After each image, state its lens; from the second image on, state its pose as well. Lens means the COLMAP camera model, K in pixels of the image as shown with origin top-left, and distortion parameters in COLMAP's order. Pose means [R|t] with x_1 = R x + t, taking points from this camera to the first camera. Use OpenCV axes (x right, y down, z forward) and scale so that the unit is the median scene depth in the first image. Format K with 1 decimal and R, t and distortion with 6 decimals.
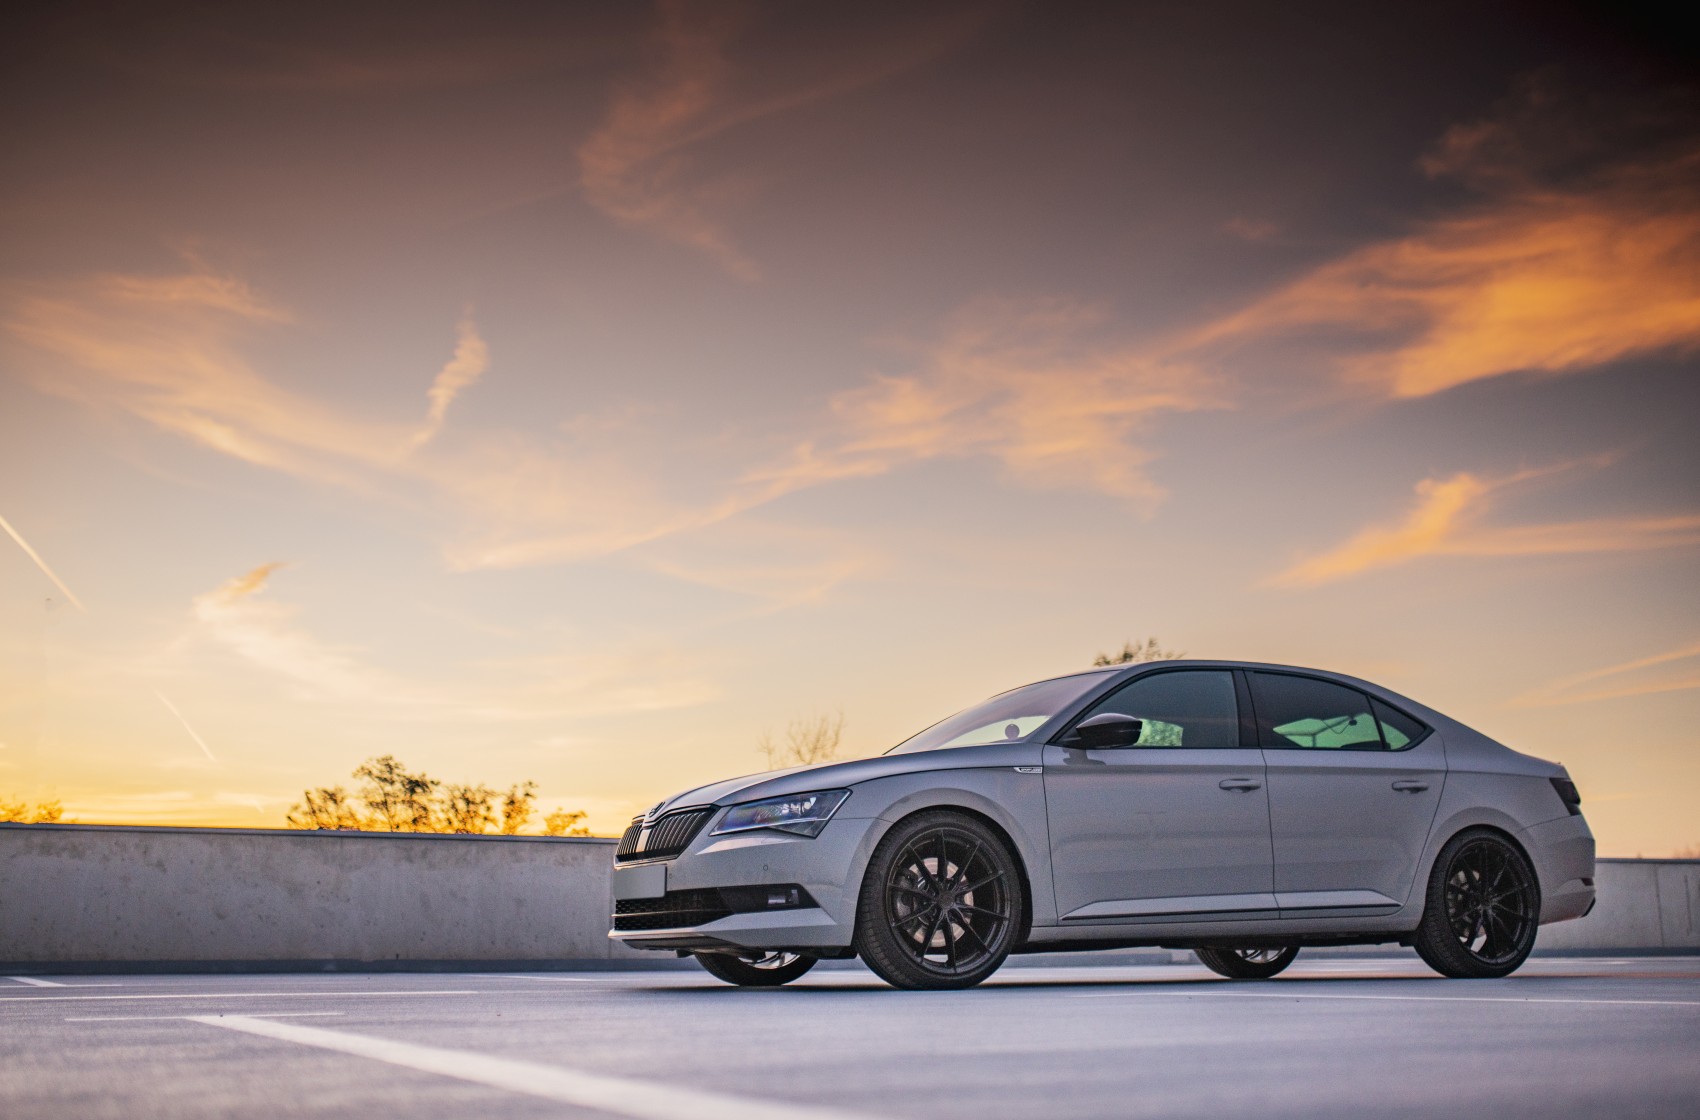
lens RADIAL K [[1791.9, 0, 850.0], [0, 1791.9, 560.0], [0, 0, 1]] dist [-0.058520, 0.023173]
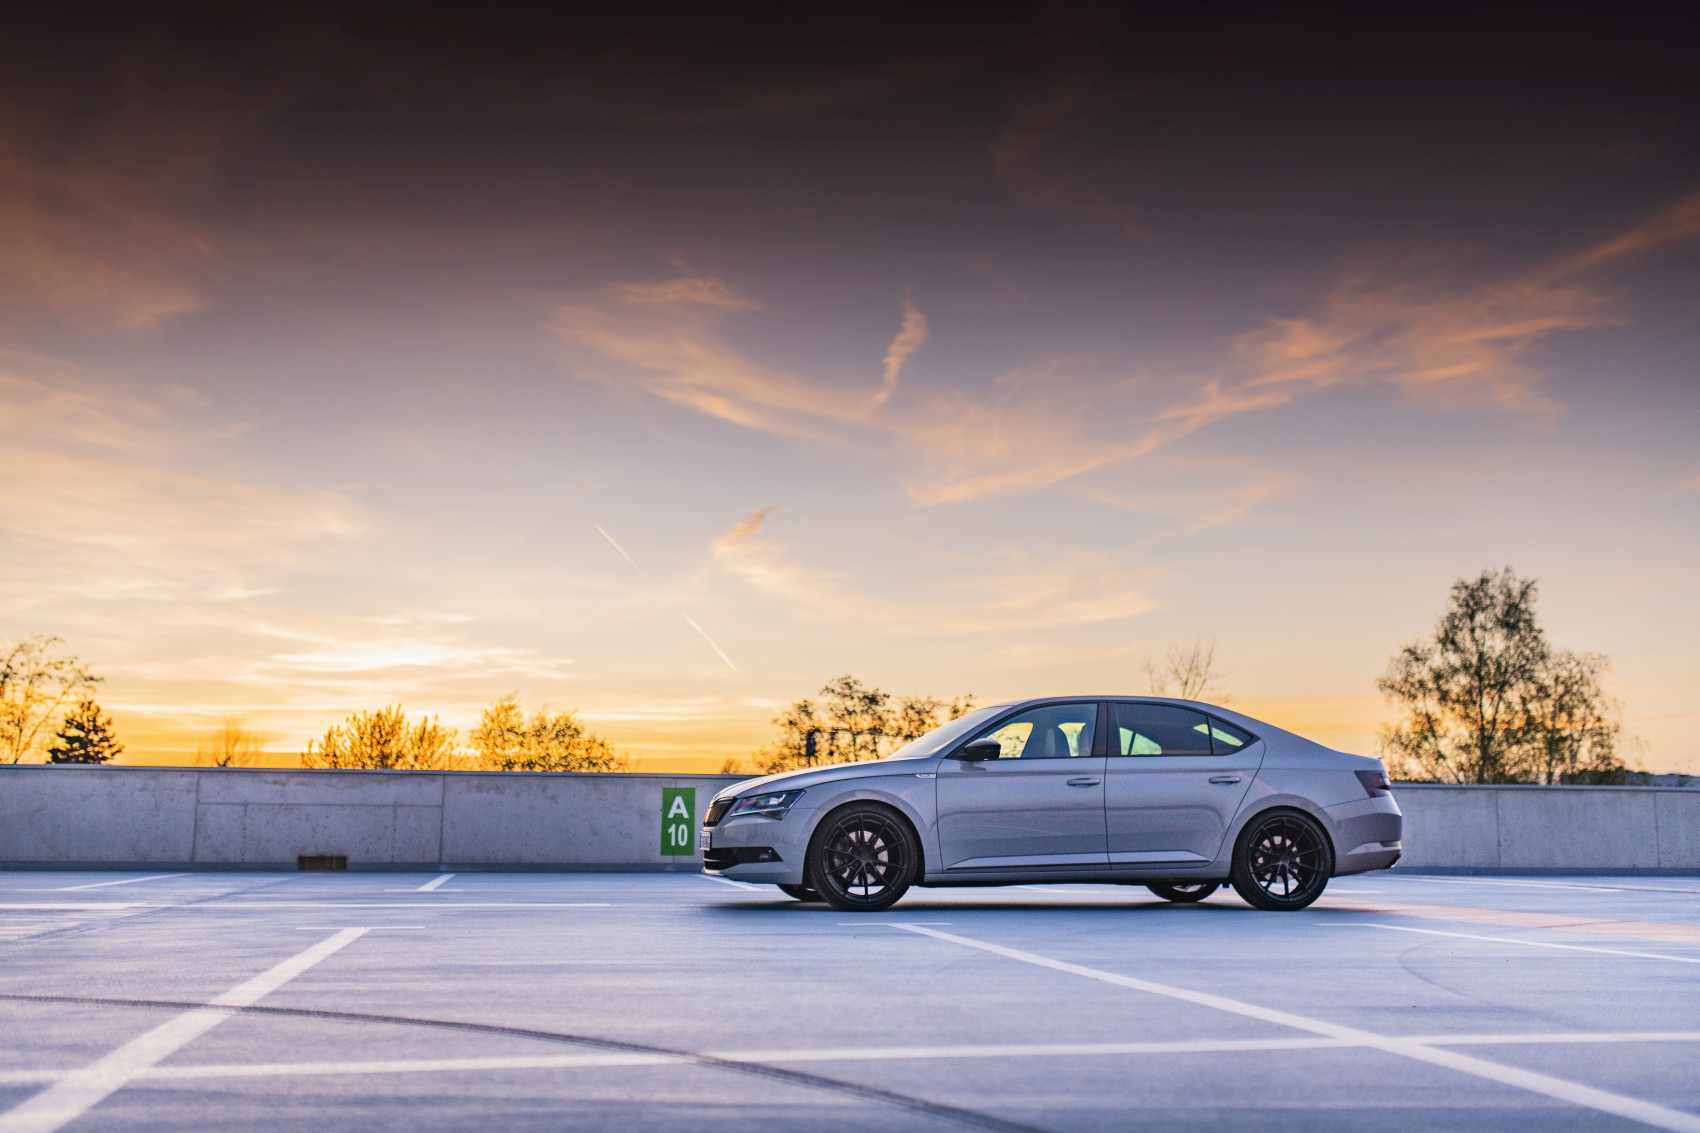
lens RADIAL K [[1727.5, 0, 849.8], [0, 1727.5, 507.3], [0, 0, 1]] dist [-0.087012, -0.000267]
pose [[0.950614, -0.039904, -0.307799, 0.100677], [0.050465, 0.998376, 0.026428, -0.032529], [0.306245, -0.040656, 0.951084, -0.093508]]
